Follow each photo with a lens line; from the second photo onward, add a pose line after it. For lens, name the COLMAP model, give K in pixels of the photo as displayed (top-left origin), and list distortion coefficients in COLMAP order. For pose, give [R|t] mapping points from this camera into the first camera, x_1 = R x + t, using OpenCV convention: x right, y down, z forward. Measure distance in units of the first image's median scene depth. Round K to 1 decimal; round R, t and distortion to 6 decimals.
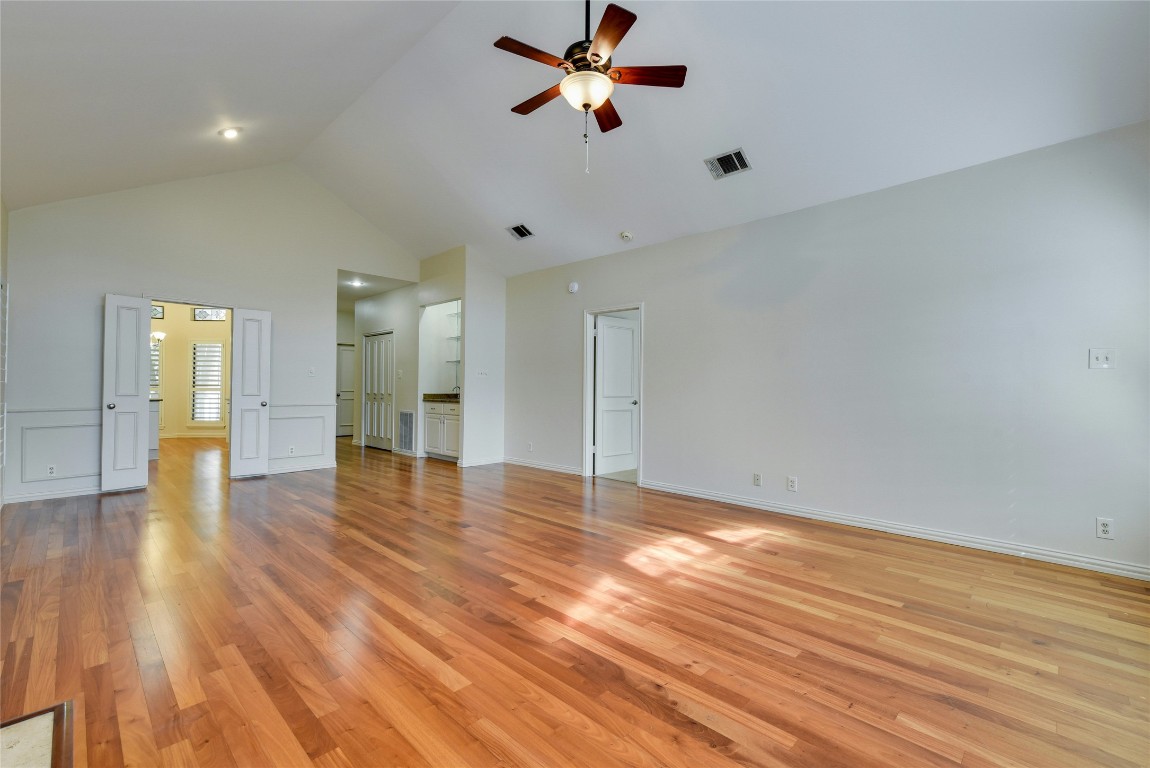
lens RADIAL K [[495.0, 0, 572.2], [0, 495.0, 386.3], [0, 0, 1]] dist [0.012641, -0.000440]
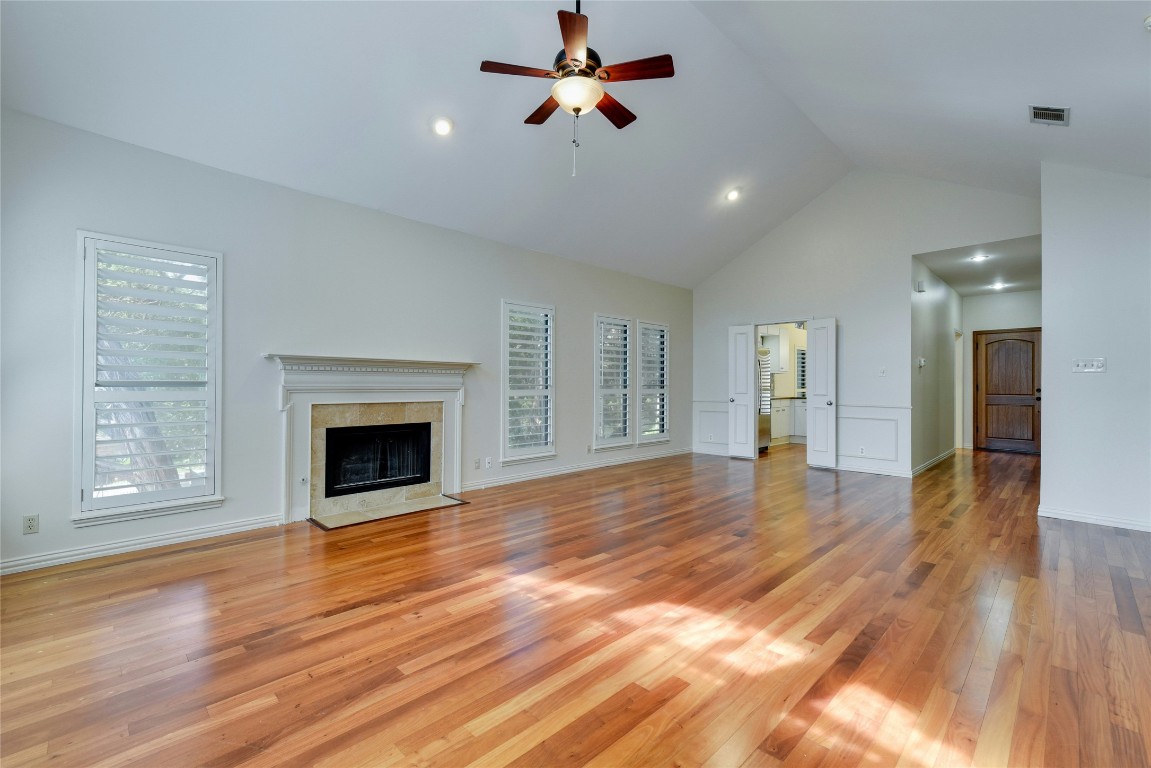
lens RADIAL K [[495.4, 0, 572.9], [0, 495.4, 381.0], [0, 0, 1]] dist [0.012641, -0.000440]
pose [[0.007215, -0.014788, -0.999865, 0.964212], [-0.003817, 0.999883, -0.014816, 0.011724], [0.999967, 0.003923, 0.007157, 0.911933]]
